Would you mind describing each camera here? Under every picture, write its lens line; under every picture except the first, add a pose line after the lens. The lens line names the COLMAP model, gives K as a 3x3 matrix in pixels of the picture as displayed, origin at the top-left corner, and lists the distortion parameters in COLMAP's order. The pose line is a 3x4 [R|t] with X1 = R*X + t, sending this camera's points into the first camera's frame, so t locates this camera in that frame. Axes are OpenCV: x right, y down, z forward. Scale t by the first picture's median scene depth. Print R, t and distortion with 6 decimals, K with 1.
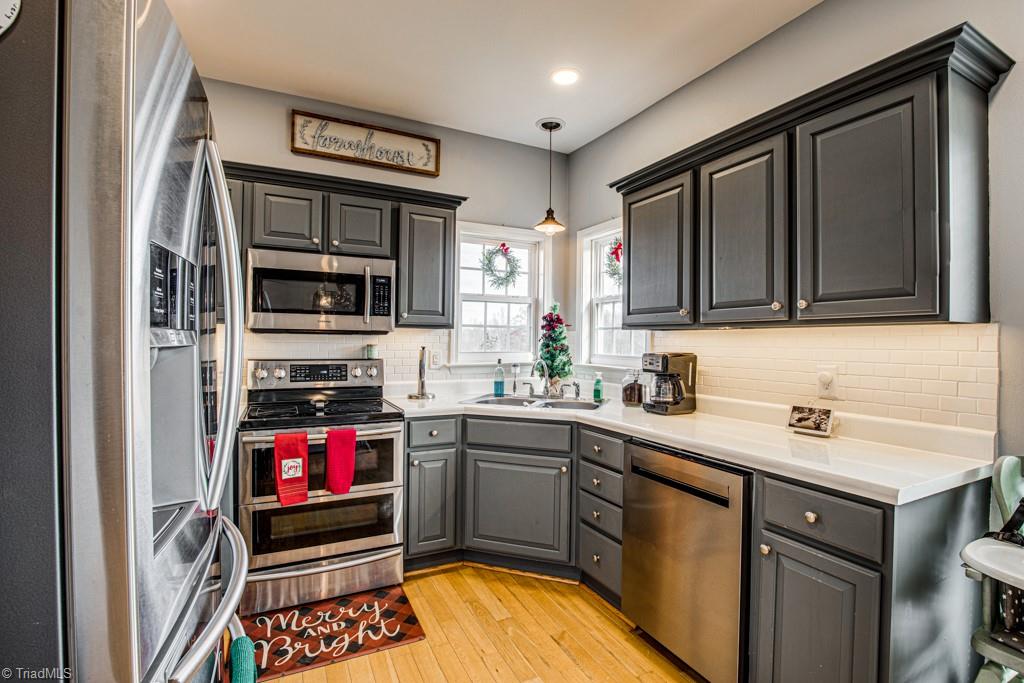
lens RADIAL K [[468.6, 0, 515.8], [0, 468.6, 341.7], [0, 0, 1]] dist [-0.023849, -0.000405]
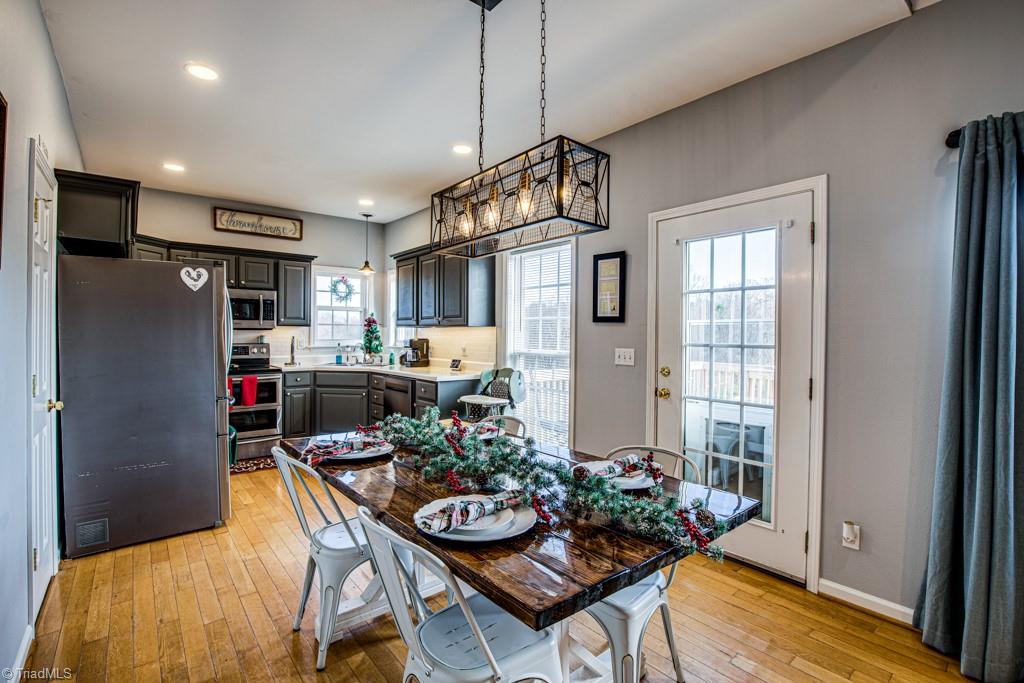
lens RADIAL K [[468.6, 0, 512.4], [0, 468.6, 339.4], [0, 0, 1]] dist [-0.023849, -0.000405]
pose [[0.976000, -0.006793, 0.217665, 0.264488], [0.003842, 0.999895, 0.013978, 0.000169], [-0.217737, -0.012806, 0.975923, -1.054983]]
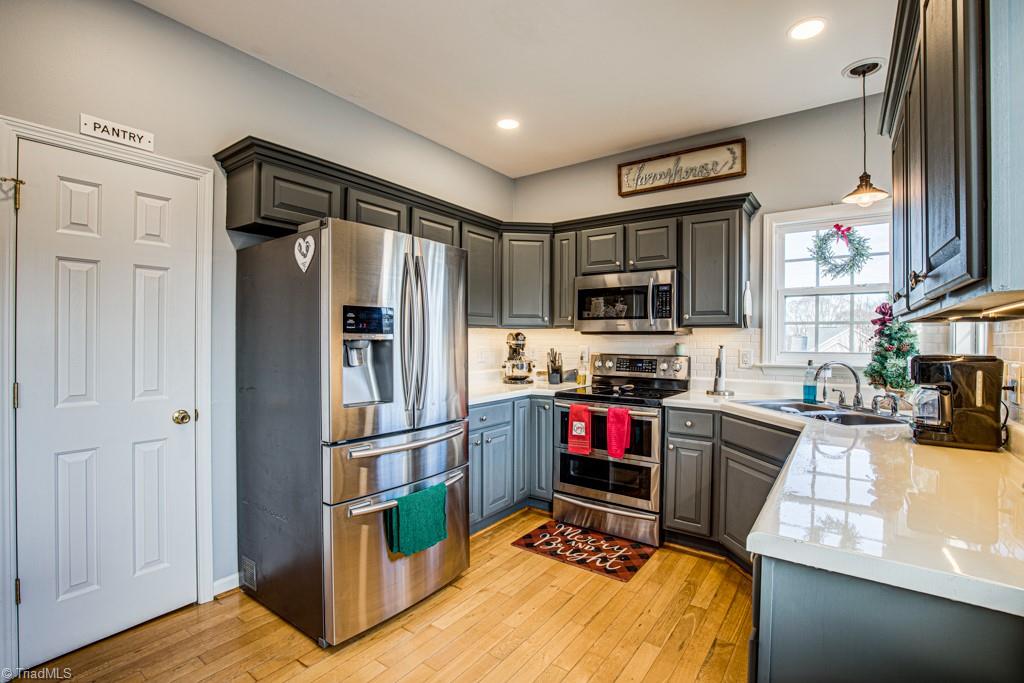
lens RADIAL K [[468.6, 0, 520.1], [0, 468.6, 339.9], [0, 0, 1]] dist [-0.023849, -0.000405]
pose [[0.469364, -0.003486, -0.882998, 0.563217], [-0.002504, 0.999983, -0.005279, 0.005880], [0.883001, 0.004689, 0.469347, 0.129784]]
